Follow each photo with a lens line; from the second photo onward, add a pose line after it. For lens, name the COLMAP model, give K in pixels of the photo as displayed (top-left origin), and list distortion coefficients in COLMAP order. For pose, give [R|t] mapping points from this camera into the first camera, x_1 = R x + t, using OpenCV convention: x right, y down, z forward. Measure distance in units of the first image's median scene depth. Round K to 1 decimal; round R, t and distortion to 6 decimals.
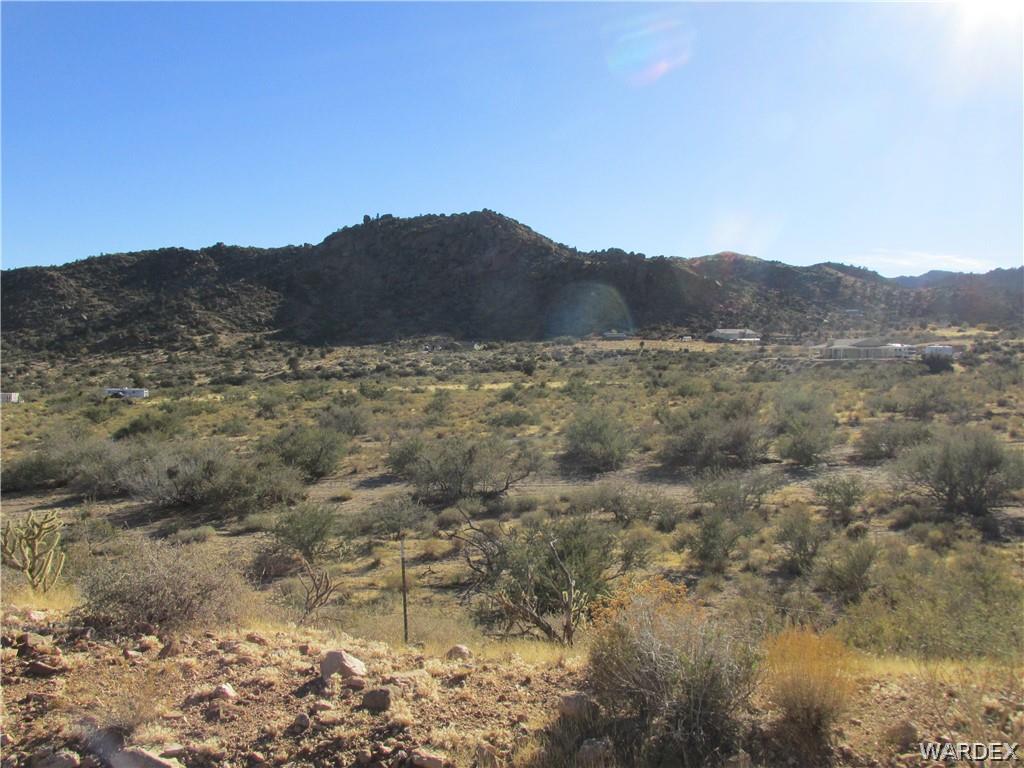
lens RADIAL K [[850.3, 0, 515.3], [0, 850.3, 376.6], [0, 0, 1]] dist [-0.034118, 0.009404]
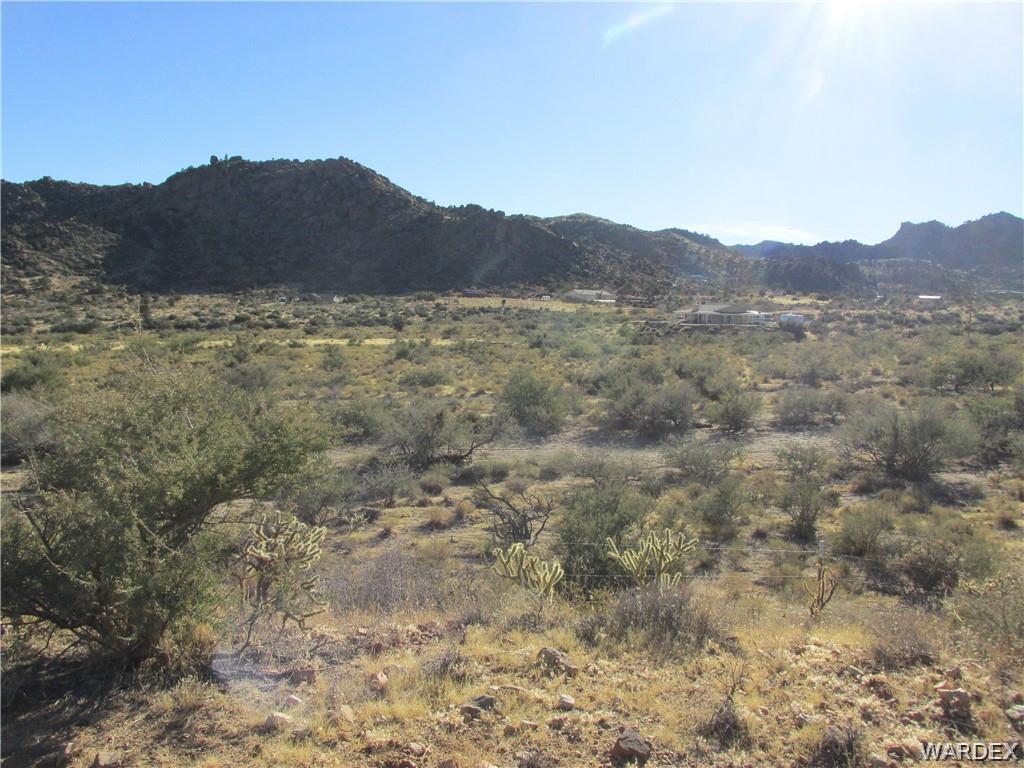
lens RADIAL K [[850.3, 0, 513.8], [0, 850.3, 378.4], [0, 0, 1]] dist [-0.034118, 0.009404]
pose [[0.984150, 0.017105, 0.176510, -0.012899], [-0.026735, 0.998272, 0.052326, -0.000865], [-0.175310, -0.056216, 0.982907, 0.001302]]
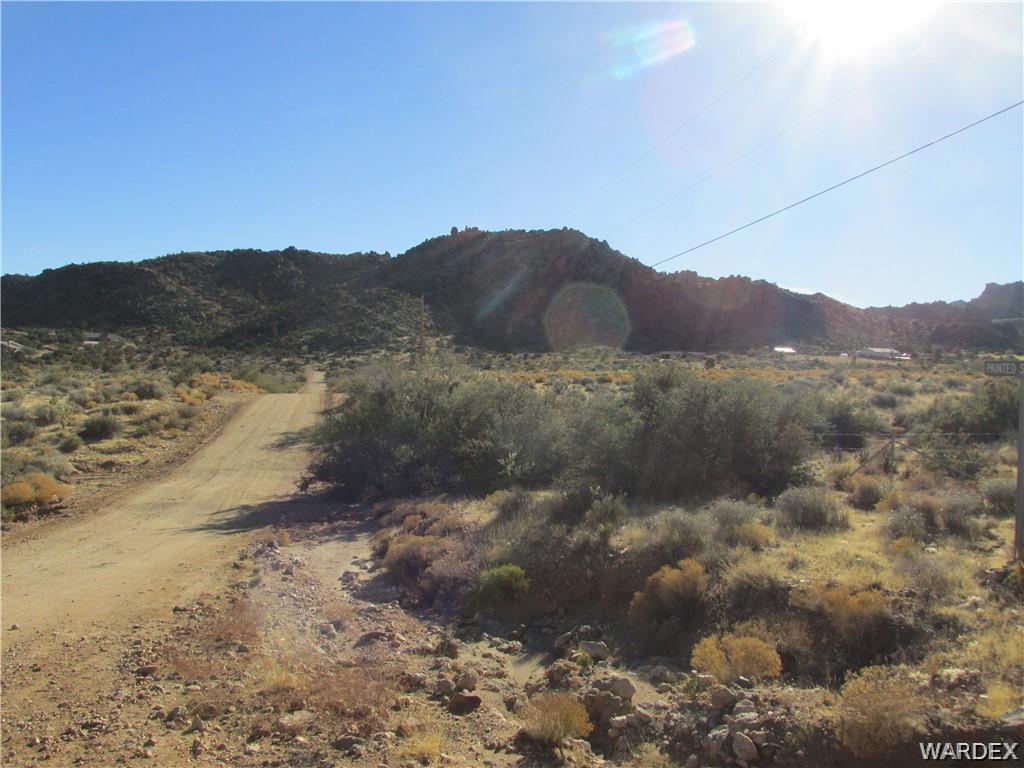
lens RADIAL K [[850.3, 0, 508.2], [0, 850.3, 378.7], [0, 0, 1]] dist [-0.034118, 0.009404]
pose [[0.989398, 0.026541, 0.142785, -0.395394], [-0.024015, 0.999524, -0.019388, 0.017678], [-0.143231, 0.015754, 0.989564, -0.033998]]
